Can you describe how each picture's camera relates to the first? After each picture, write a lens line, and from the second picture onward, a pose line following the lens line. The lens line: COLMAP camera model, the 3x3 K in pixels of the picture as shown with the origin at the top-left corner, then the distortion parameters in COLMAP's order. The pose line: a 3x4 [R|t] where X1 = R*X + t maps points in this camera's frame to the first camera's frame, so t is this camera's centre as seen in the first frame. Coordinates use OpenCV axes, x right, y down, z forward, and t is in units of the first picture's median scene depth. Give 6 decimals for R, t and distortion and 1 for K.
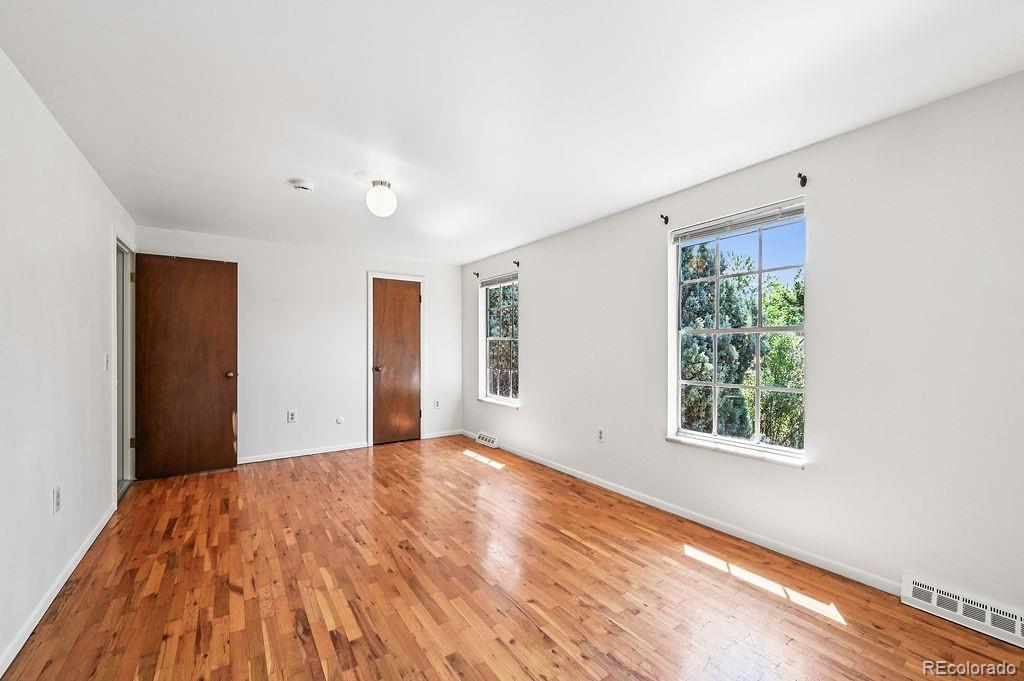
lens RADIAL K [[405.0, 0, 512.1], [0, 405.0, 345.9], [0, 0, 1]] dist [-0.006041, 0.001462]
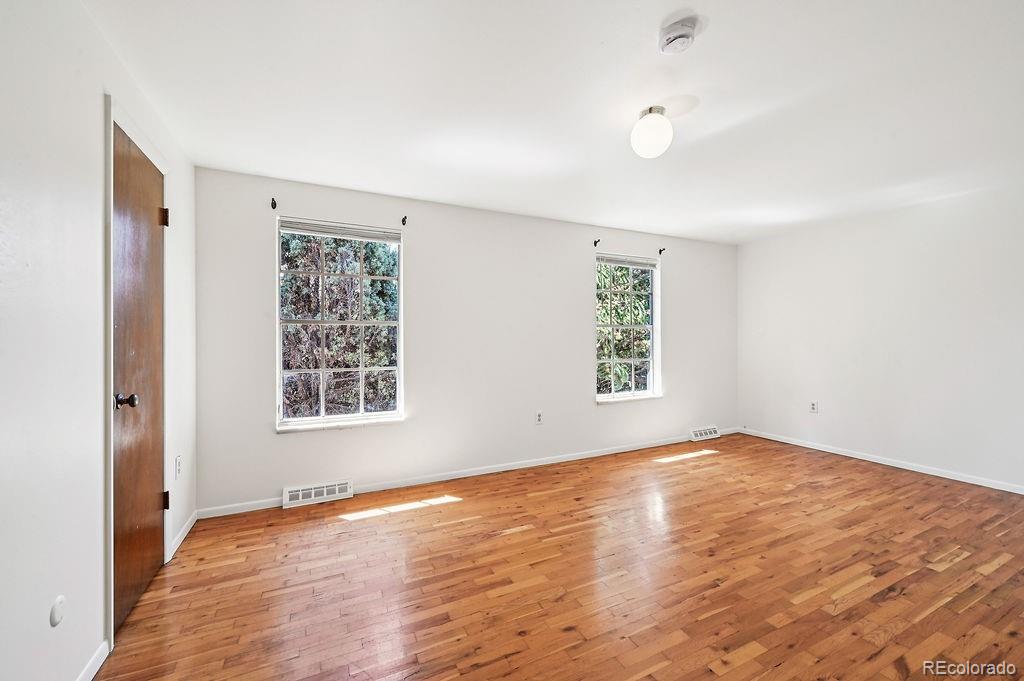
lens RADIAL K [[405.0, 0, 511.9], [0, 405.0, 336.7], [0, 0, 1]] dist [-0.006041, 0.001462]
pose [[0.166112, 0.002289, 0.986104, -0.992353], [0.001859, 0.999995, -0.002635, 0.006969], [-0.986105, 0.002270, 0.166107, 1.029324]]
